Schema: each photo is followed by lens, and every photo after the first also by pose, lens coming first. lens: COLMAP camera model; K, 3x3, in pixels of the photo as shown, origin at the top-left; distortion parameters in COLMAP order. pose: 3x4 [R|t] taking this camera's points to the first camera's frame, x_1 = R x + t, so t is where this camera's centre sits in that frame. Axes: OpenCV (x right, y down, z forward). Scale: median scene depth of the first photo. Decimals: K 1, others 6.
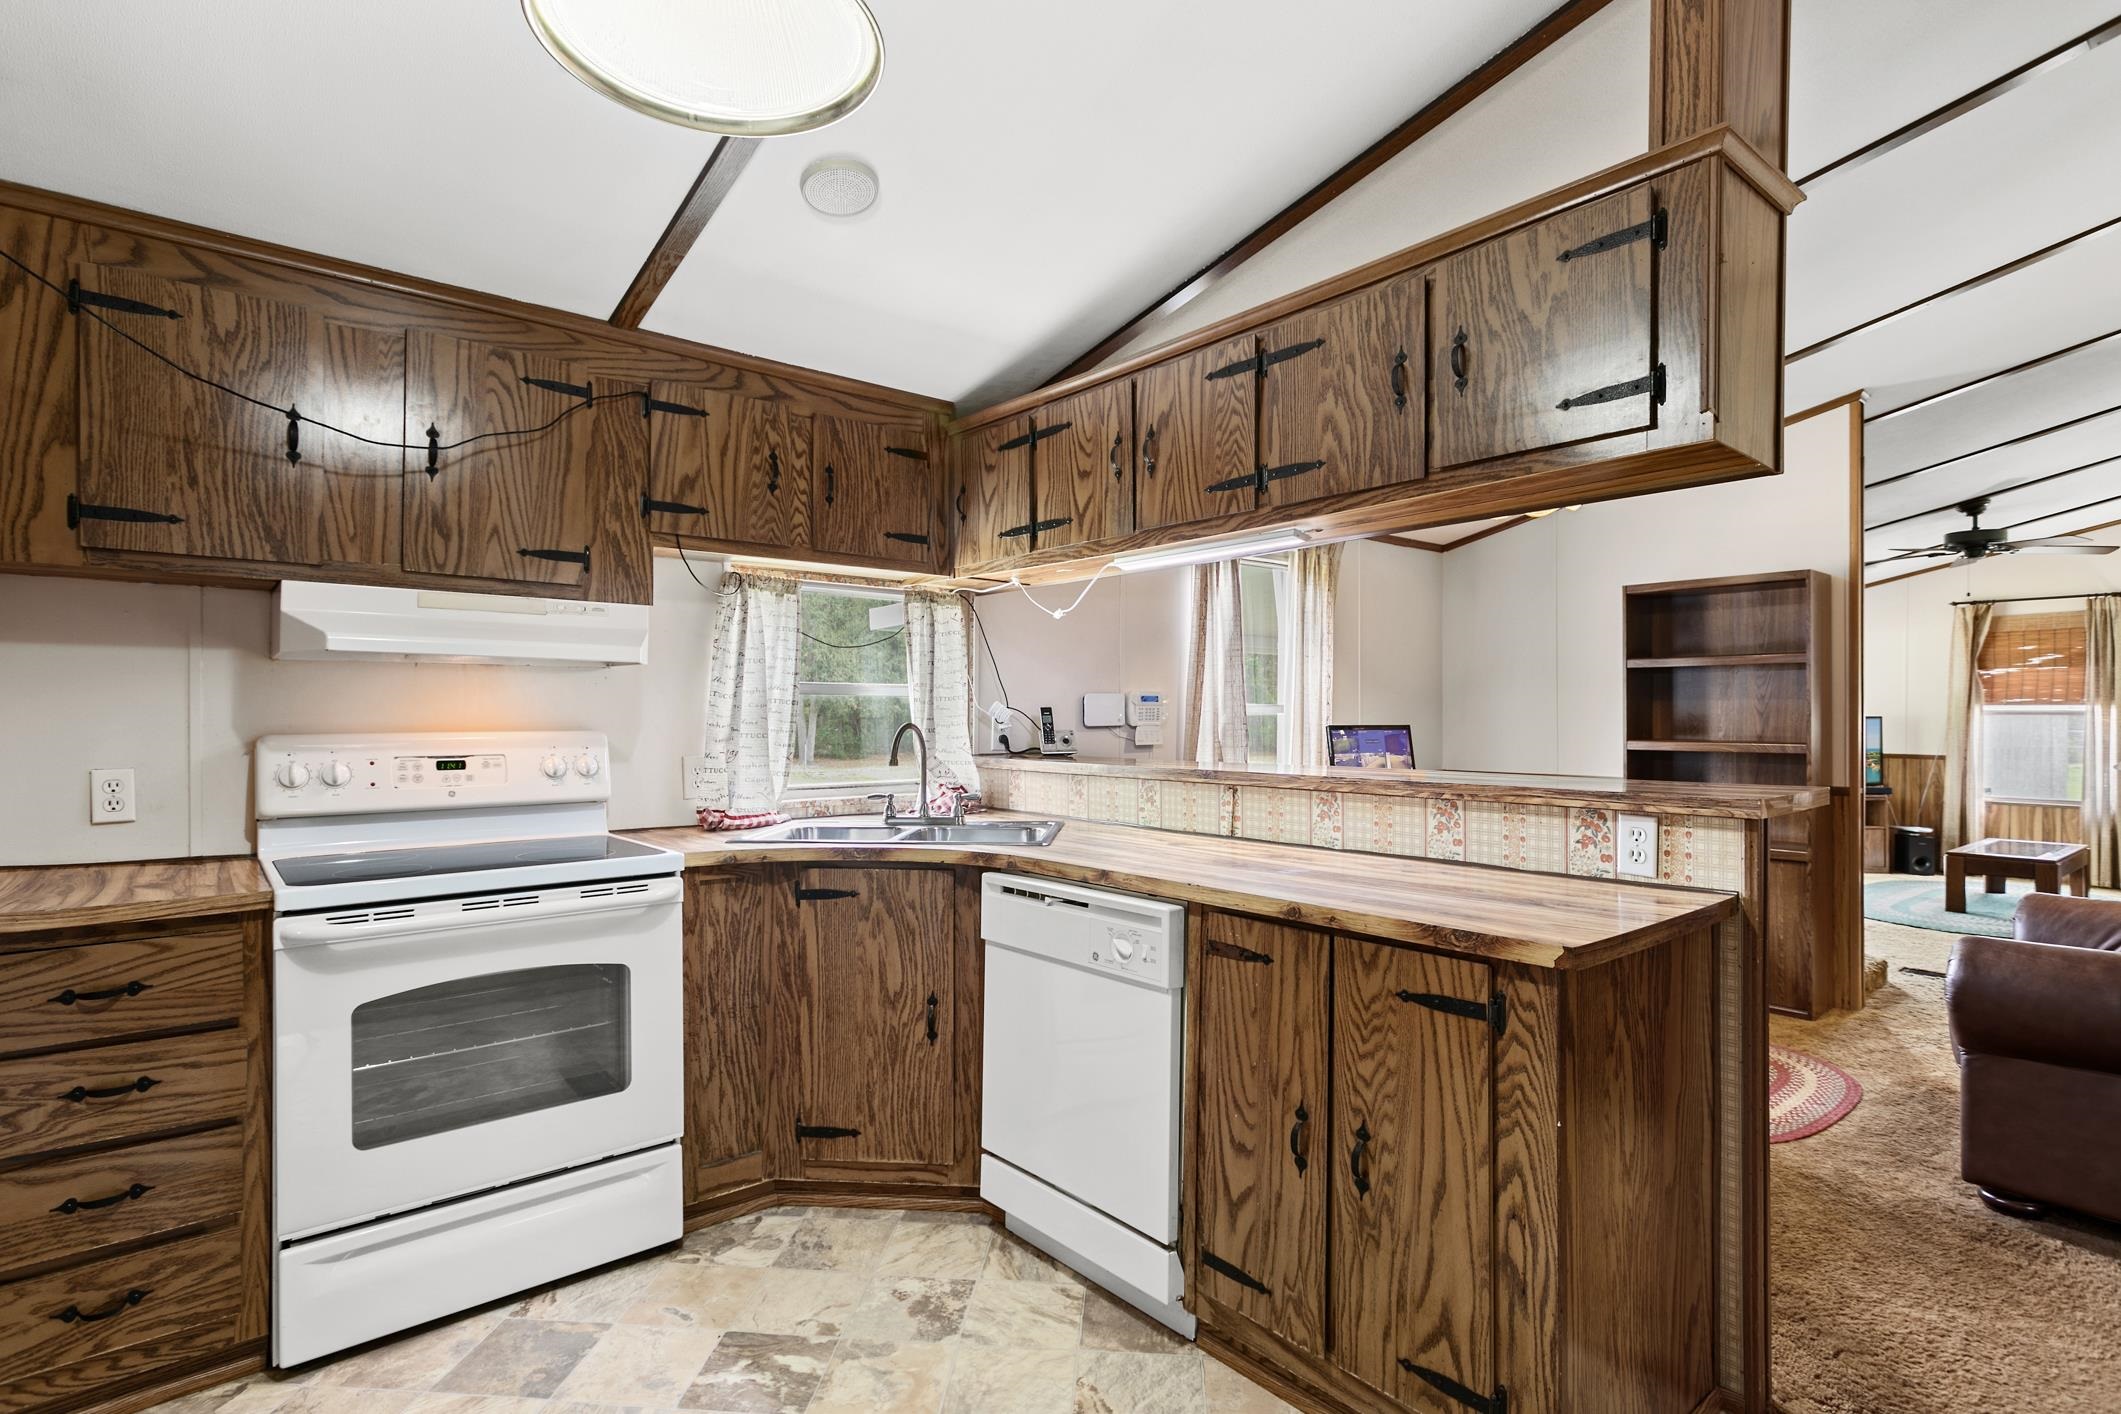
lens RADIAL K [[1041.4, 0, 1053.9], [0, 1041.4, 714.0], [0, 0, 1]] dist [-0.001033, 0.002199]
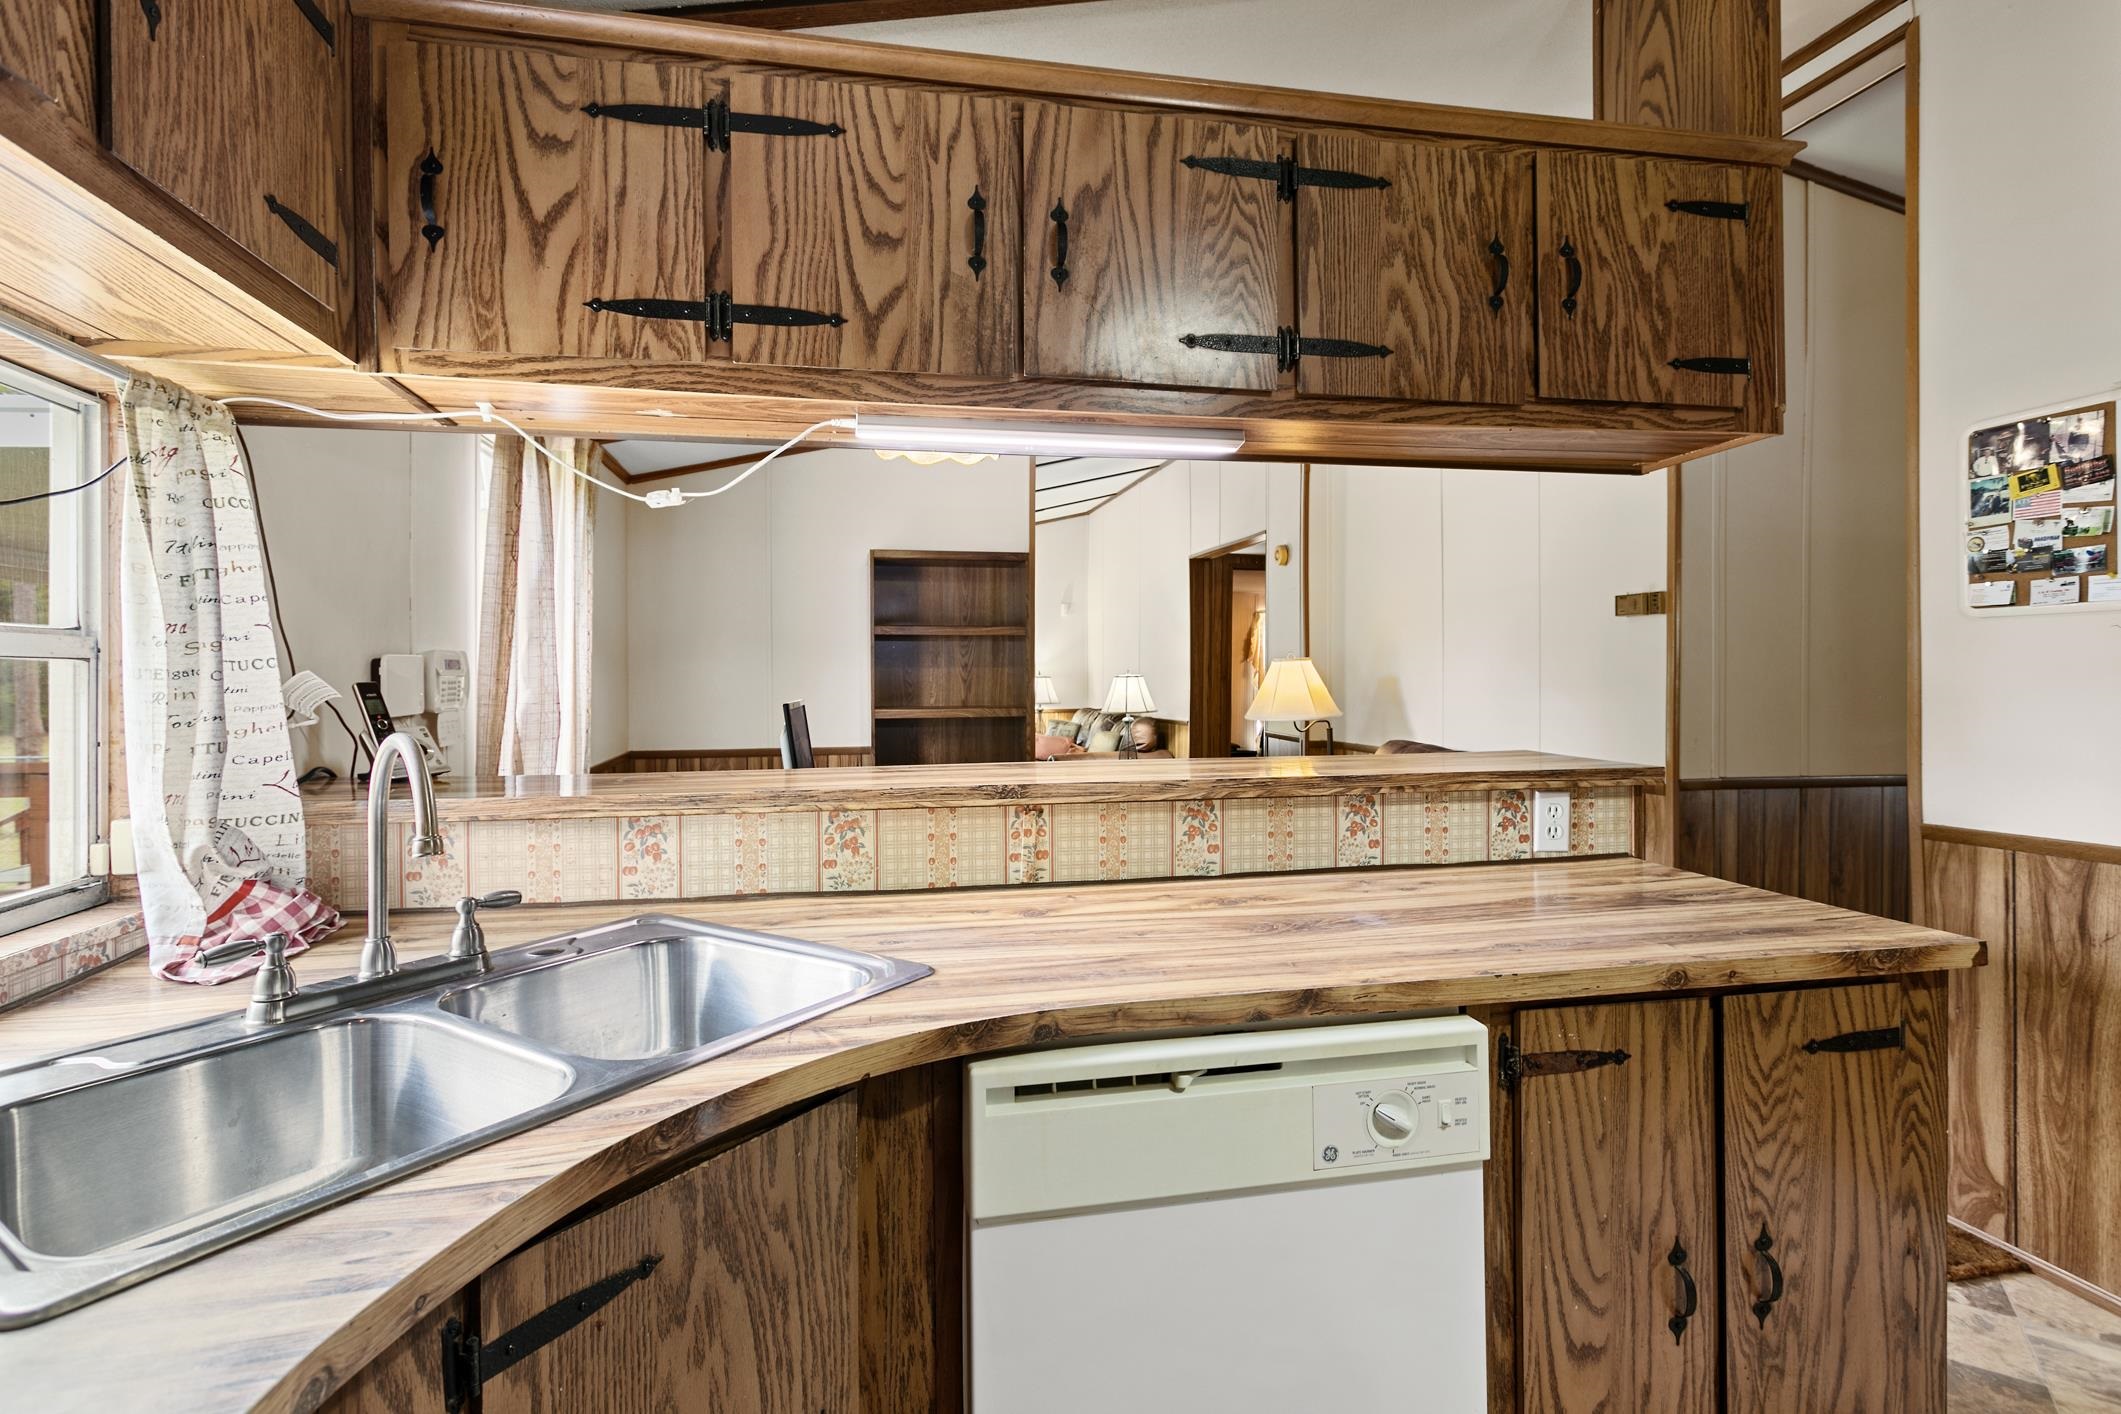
lens RADIAL K [[1041.4, 0, 1054.6], [0, 1041.4, 678.8], [0, 0, 1]] dist [-0.001033, 0.002199]
pose [[0.473842, -0.006847, 0.880583, -0.525028], [0.004455, 0.999976, 0.005378, -0.017704], [-0.880599, 0.001374, 0.473861, 0.912120]]
